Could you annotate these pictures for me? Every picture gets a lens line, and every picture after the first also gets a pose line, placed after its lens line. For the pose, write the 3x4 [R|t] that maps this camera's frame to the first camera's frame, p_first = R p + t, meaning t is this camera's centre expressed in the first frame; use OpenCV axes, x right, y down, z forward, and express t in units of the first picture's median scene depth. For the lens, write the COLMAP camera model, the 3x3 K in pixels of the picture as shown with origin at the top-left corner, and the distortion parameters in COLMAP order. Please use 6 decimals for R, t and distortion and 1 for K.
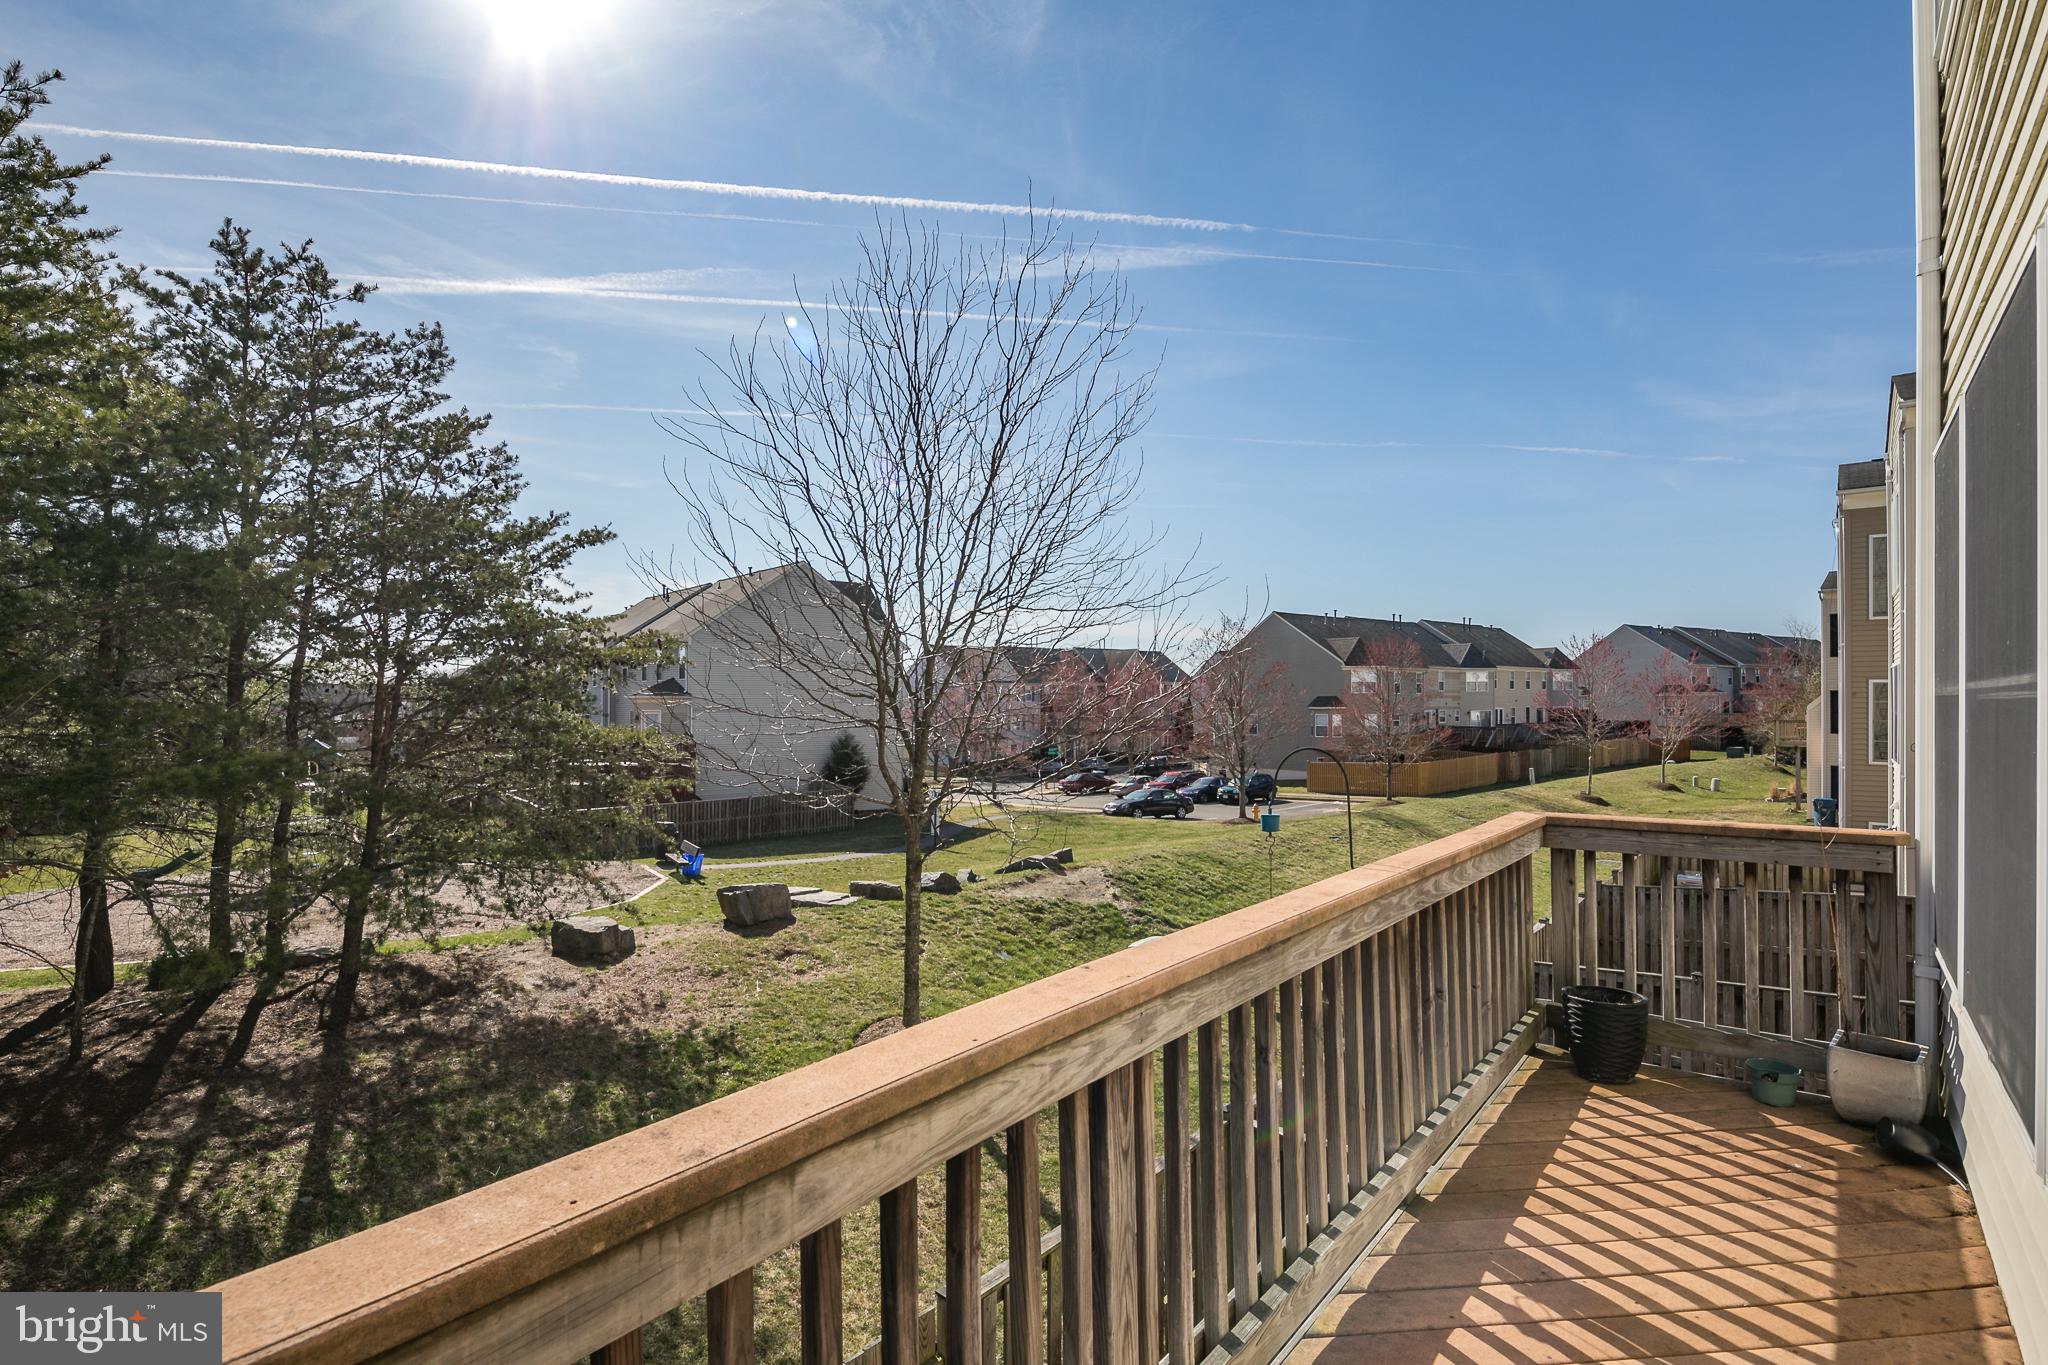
lens RADIAL K [[1000.3, 0, 1020.6], [0, 1000.3, 696.8], [0, 0, 1]] dist [0.006302, -0.006117]
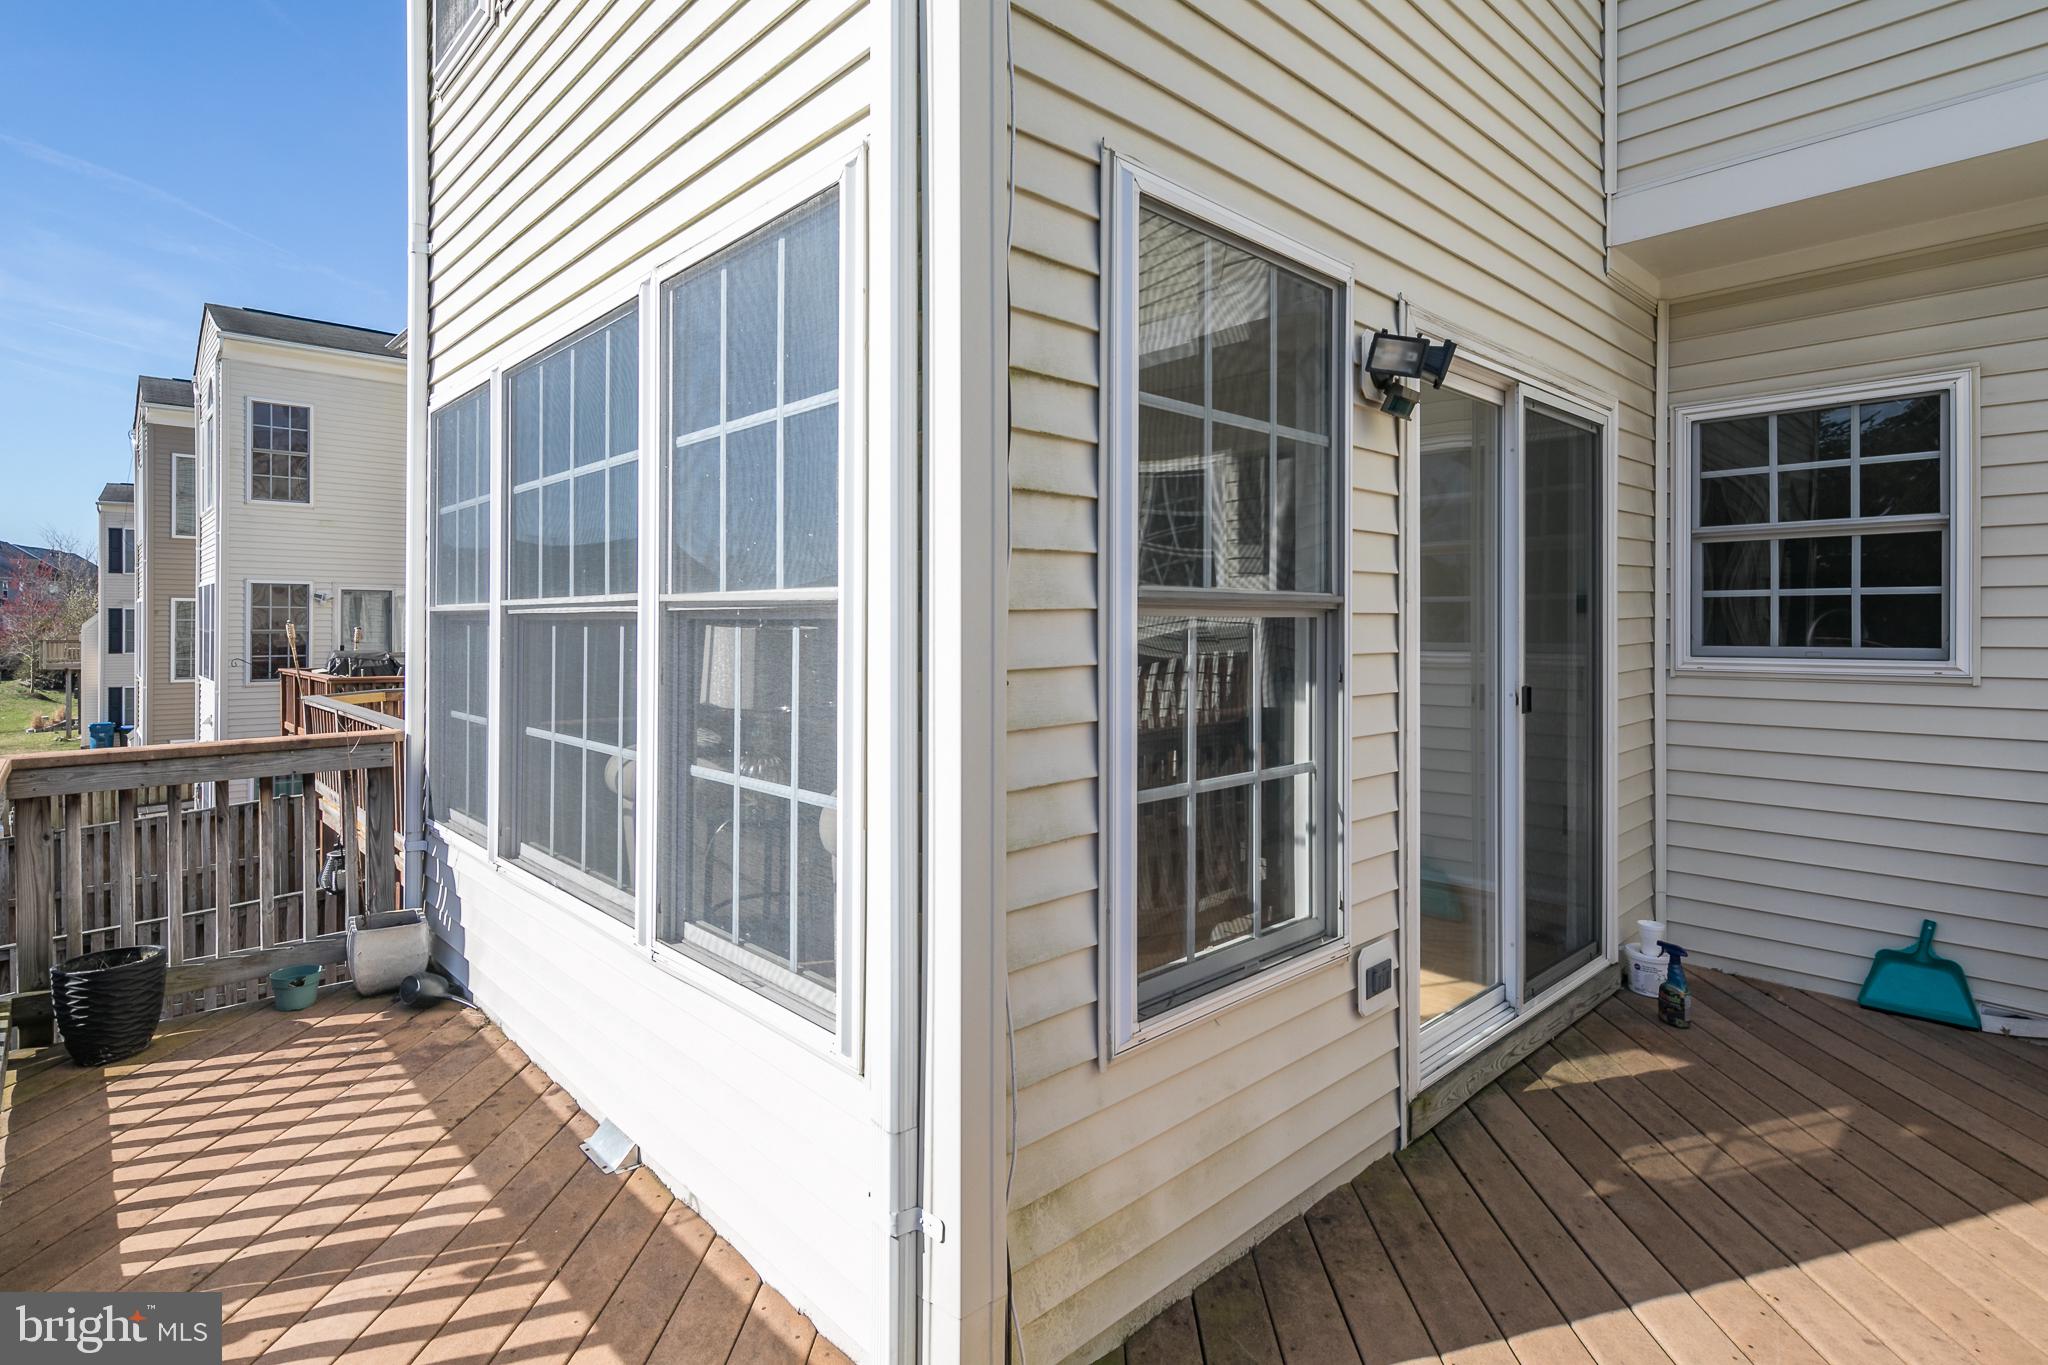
lens RADIAL K [[1000.3, 0, 1024.7], [0, 1000.3, 616.3], [0, 0, 1]] dist [0.006302, -0.006117]
pose [[0.147924, 0.007793, 0.988968, -0.155565], [-0.008629, 0.999941, -0.006589, 0.006414], [-0.988961, -0.007559, 0.147982, 0.118595]]
